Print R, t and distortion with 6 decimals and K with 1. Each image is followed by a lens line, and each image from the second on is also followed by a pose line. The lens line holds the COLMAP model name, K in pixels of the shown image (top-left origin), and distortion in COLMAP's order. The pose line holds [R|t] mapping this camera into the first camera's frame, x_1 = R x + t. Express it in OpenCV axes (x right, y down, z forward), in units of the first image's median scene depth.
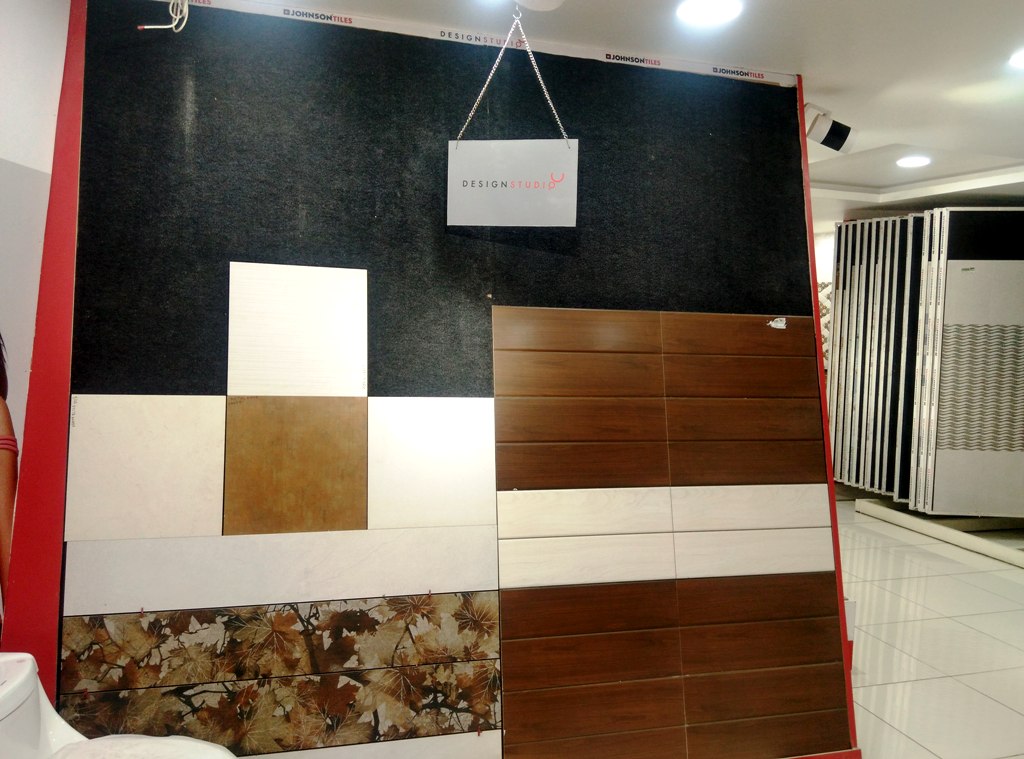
lens RADIAL K [[846.2, 0, 510.7], [0, 846.2, 381.9], [0, 0, 1]] dist [0.094092, -0.131753]
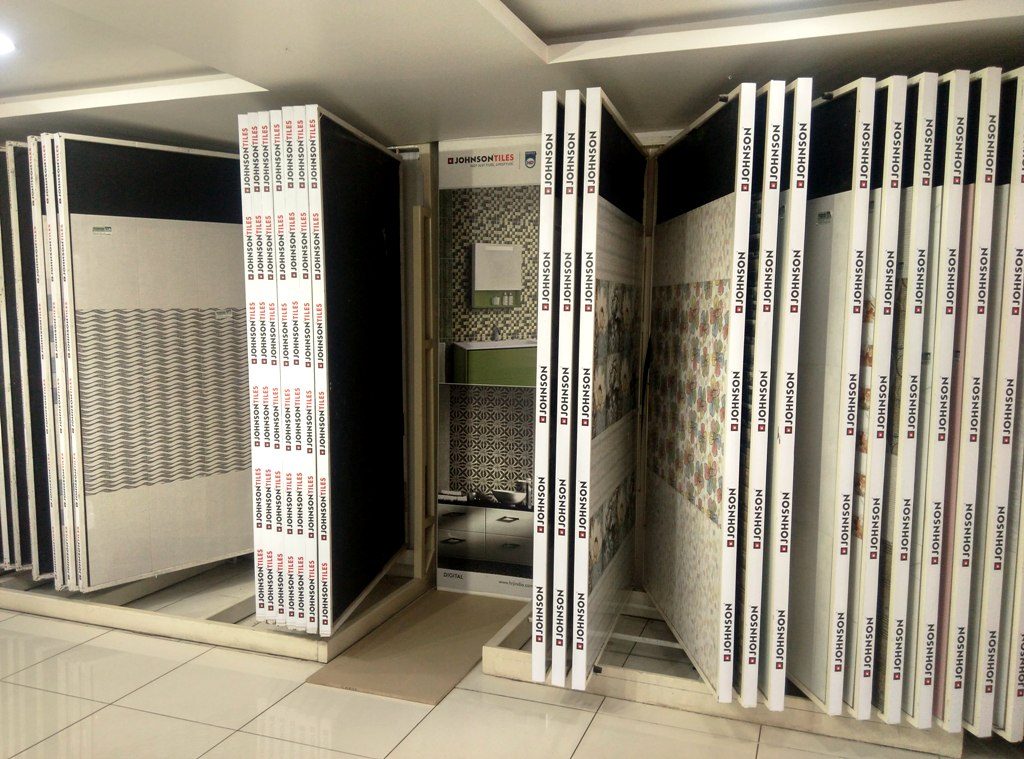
lens RADIAL K [[846.2, 0, 510.0], [0, 846.2, 379.2], [0, 0, 1]] dist [0.094092, -0.131753]
pose [[0.613804, -0.091094, 0.784185, 0.180499], [0.084727, 0.995185, 0.049287, -0.017684], [-0.784898, 0.036189, 0.618567, 0.320410]]
